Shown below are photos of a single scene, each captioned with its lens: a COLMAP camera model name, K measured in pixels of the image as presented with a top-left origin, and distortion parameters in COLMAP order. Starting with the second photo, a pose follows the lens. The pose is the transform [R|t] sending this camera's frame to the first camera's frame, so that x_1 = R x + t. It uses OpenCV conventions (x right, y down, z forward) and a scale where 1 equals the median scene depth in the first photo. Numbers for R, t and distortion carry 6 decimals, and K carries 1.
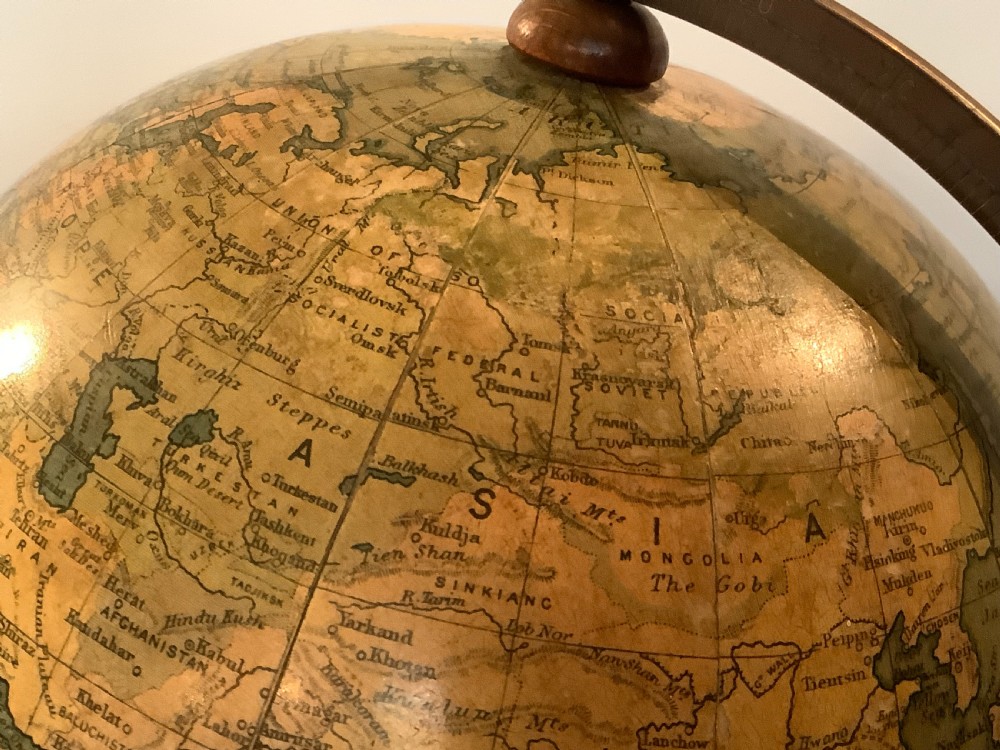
lens RADIAL K [[1251.3, 0, 494.8], [0, 1251.3, 371.1], [0, 0, 1]] dist [0.042677, 0.030137]
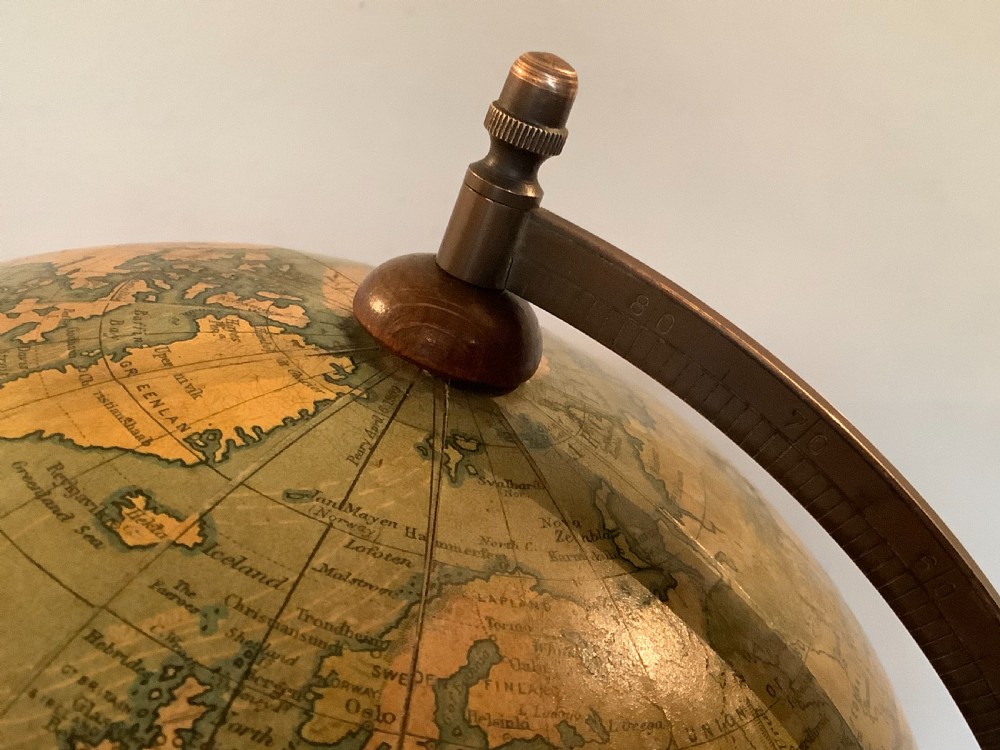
lens RADIAL K [[1251.3, 0, 494.8], [0, 1251.3, 371.1], [0, 0, 1]] dist [0.042677, 0.030137]
pose [[0.213567, -0.506145, 0.835587, -0.776489], [0.204539, 0.859531, 0.468370, -0.758227], [-0.955276, 0.070882, 0.287094, 0.890675]]
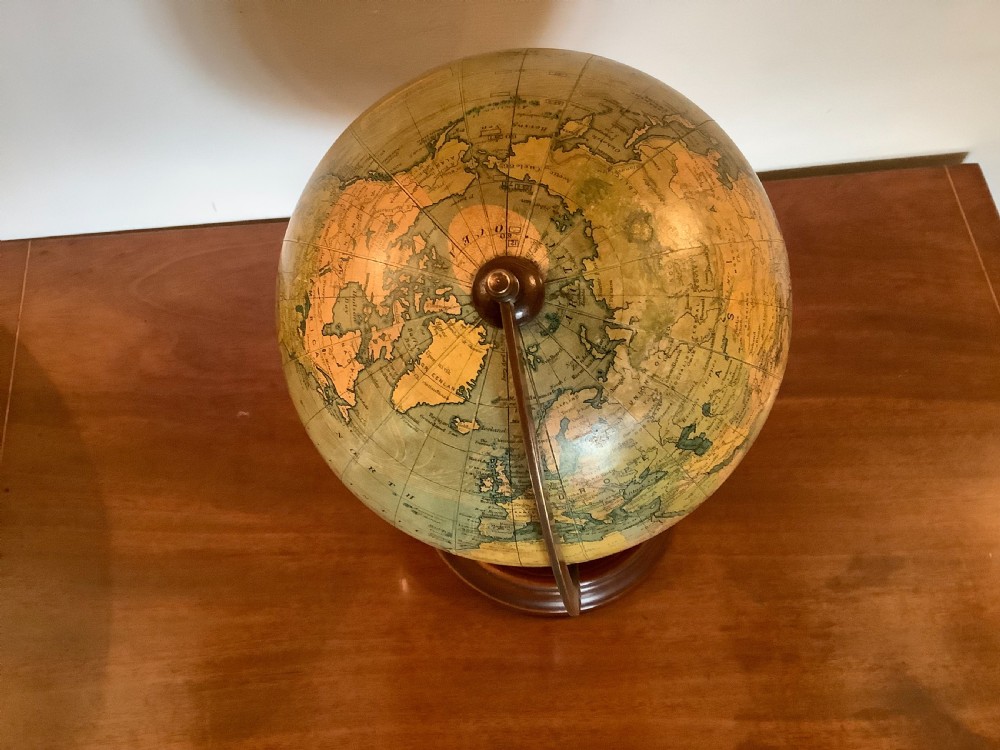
lens RADIAL K [[928.1, 0, 500.0], [0, 928.1, 375.0], [0, 0, 1]] dist [0.061402, 0.003890]
pose [[-0.054435, -0.981952, -0.181129, 0.277677], [0.579419, -0.178797, 0.795176, -1.950174], [-0.813210, -0.061664, 0.578694, 0.060104]]
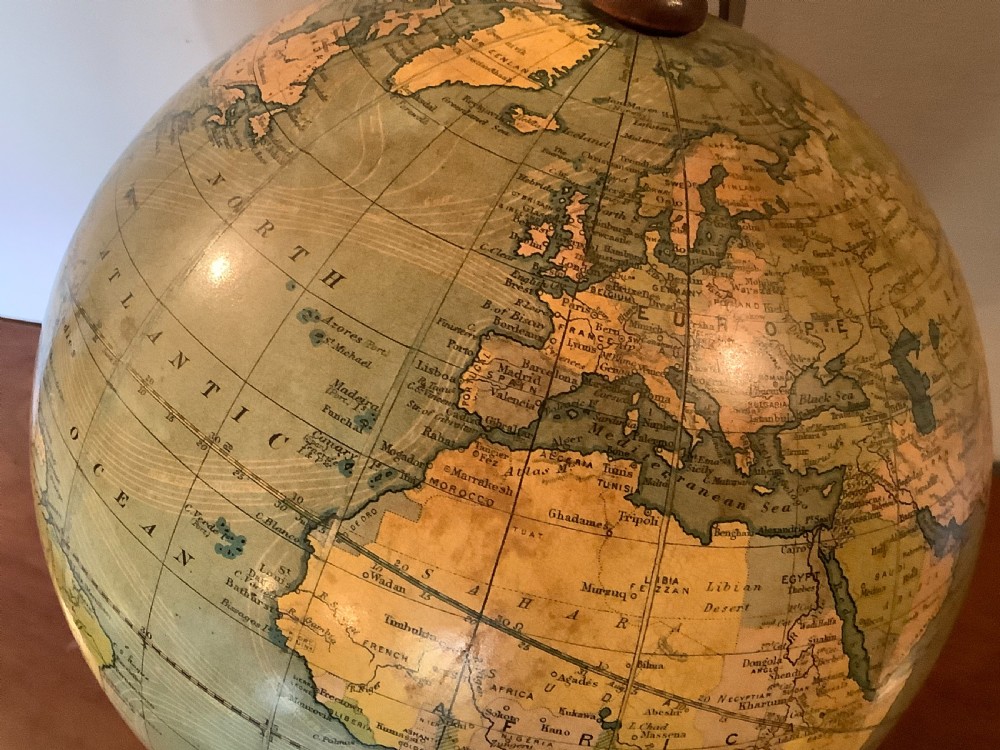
lens RADIAL K [[1251.3, 0, 494.8], [0, 1251.3, 371.1], [0, 0, 1]] dist [0.042677, 0.030137]
pose [[0.143596, -0.688967, 0.710425, -1.430819], [0.291121, 0.715510, 0.635055, -1.066450], [-0.945848, 0.115628, 0.303317, 0.967842]]
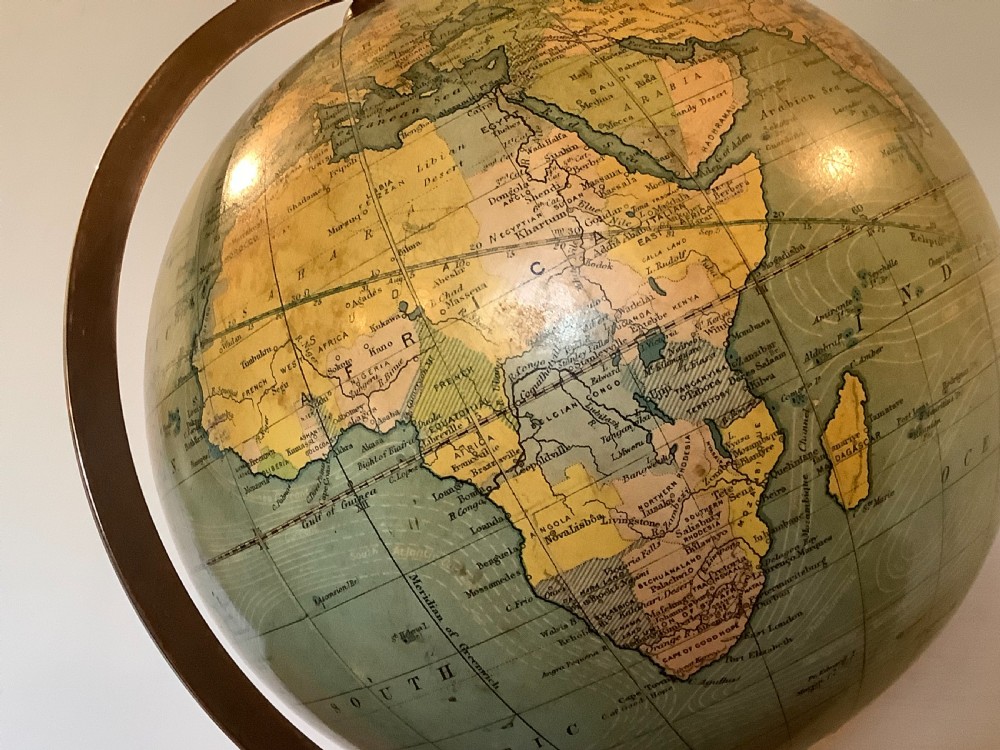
lens RADIAL K [[1251.3, 0, 494.8], [0, 1251.3, 371.1], [0, 0, 1]] dist [0.042677, 0.030137]
pose [[0.299901, -0.327192, 0.896105, -2.053291], [0.853999, 0.510702, -0.099338, 0.394418], [-0.425141, 0.795065, 0.432582, 0.669194]]
